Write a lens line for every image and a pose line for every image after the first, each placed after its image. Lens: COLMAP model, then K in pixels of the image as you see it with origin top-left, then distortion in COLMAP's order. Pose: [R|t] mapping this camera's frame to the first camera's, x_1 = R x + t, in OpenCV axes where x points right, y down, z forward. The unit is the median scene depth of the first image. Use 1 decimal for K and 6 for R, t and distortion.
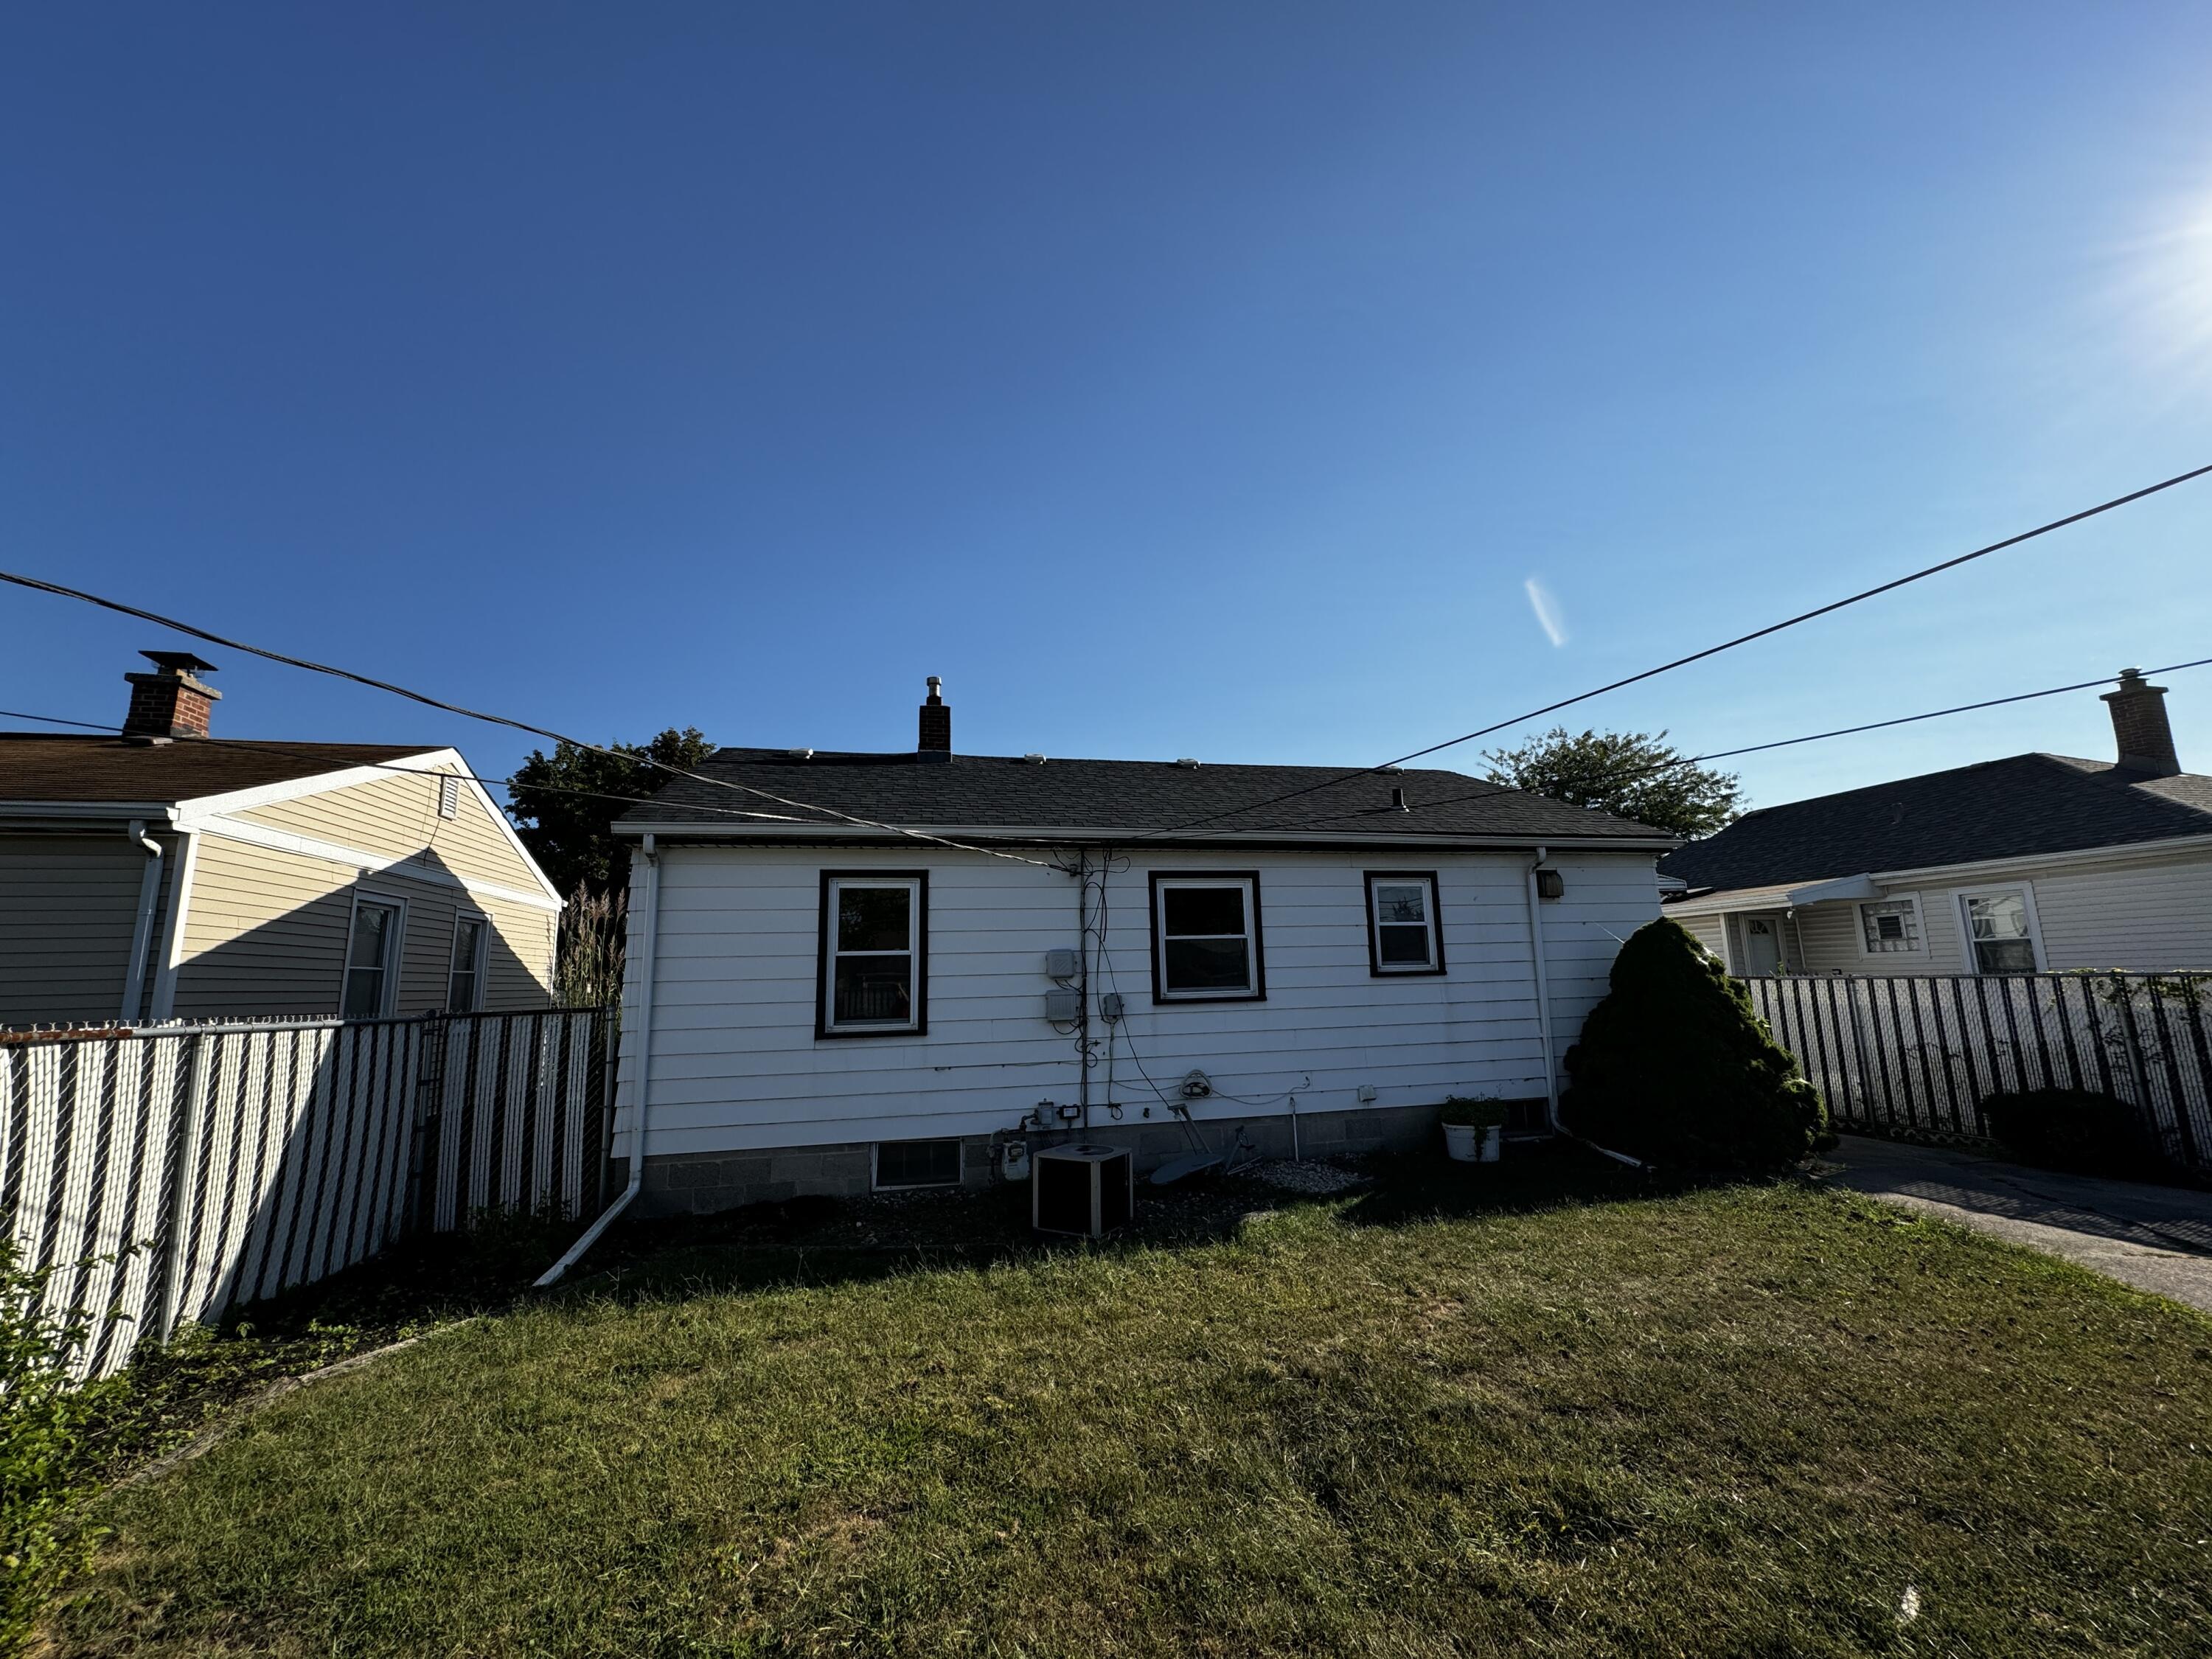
lens RADIAL K [[880.1, 0, 1103.5], [0, 880.1, 833.8], [0, 0, 1]] dist [-0.000502, 0.000208]
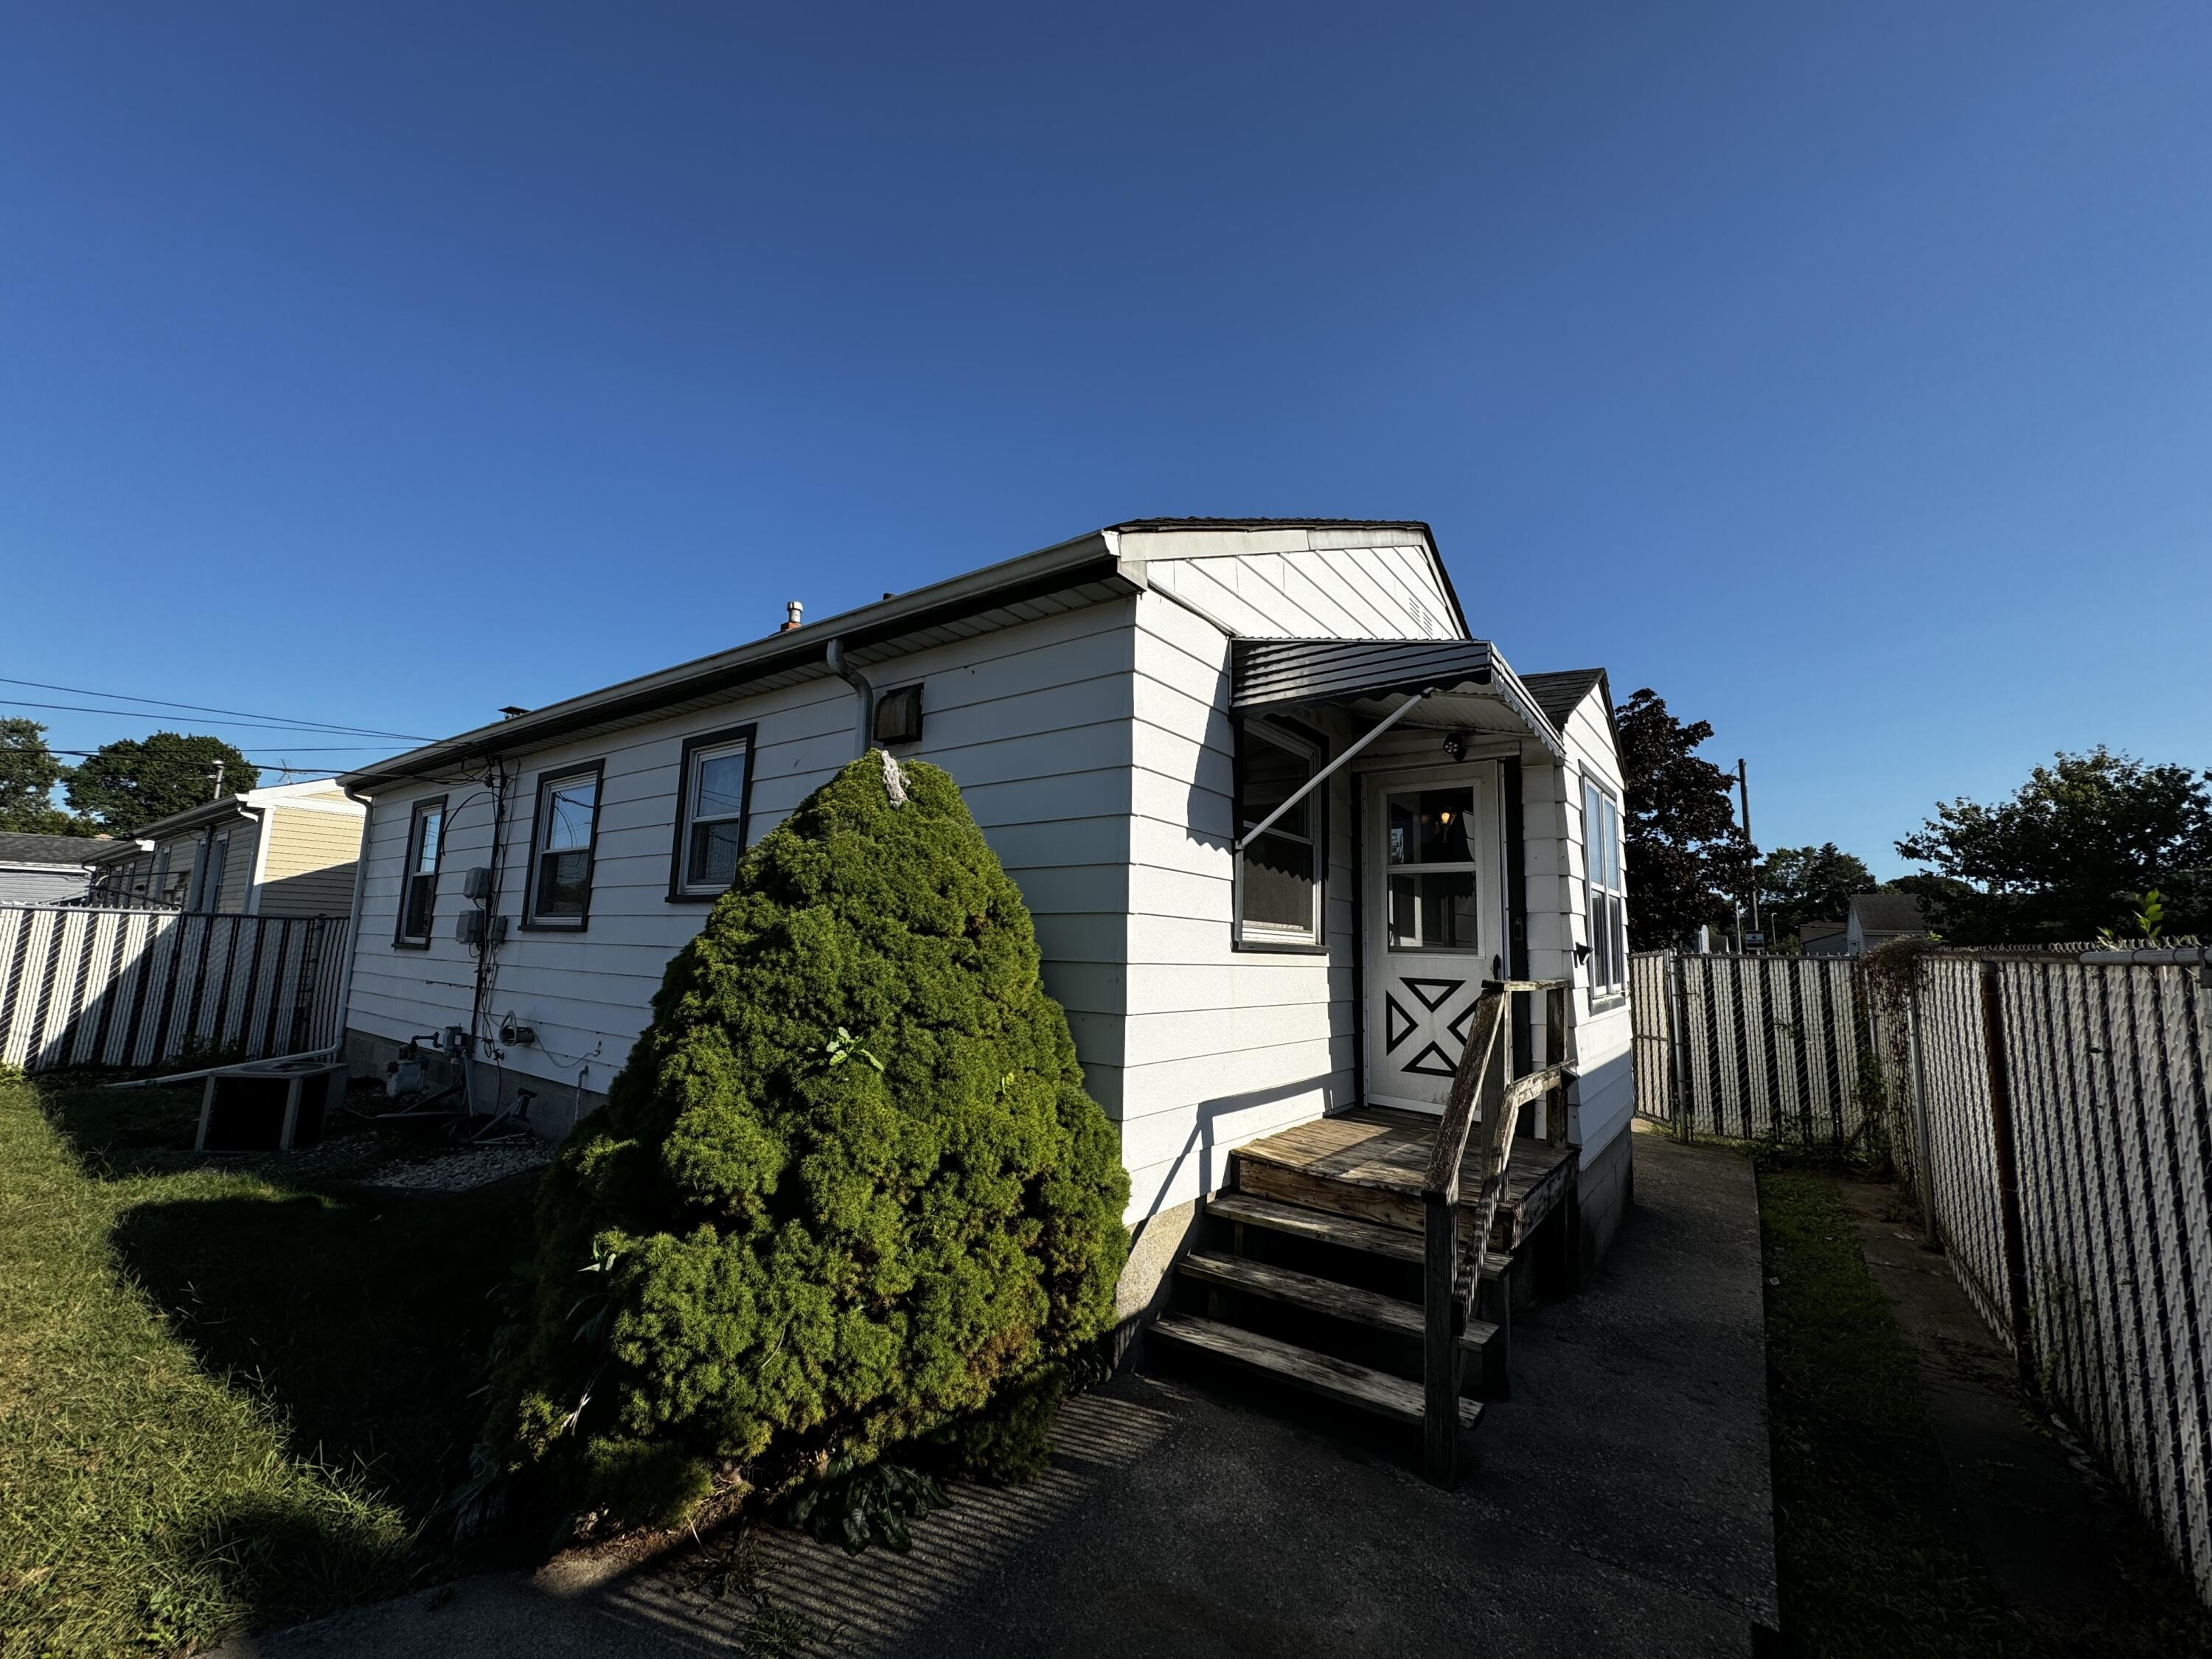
lens RADIAL K [[880.1, 0, 1103.5], [0, 880.1, 833.8], [0, 0, 1]] dist [-0.000502, 0.000208]
pose [[0.649669, -0.057806, -0.758016, 1.162801], [0.076111, 0.997041, -0.010802, 0.167230], [0.756397, -0.050675, 0.652147, 0.961391]]
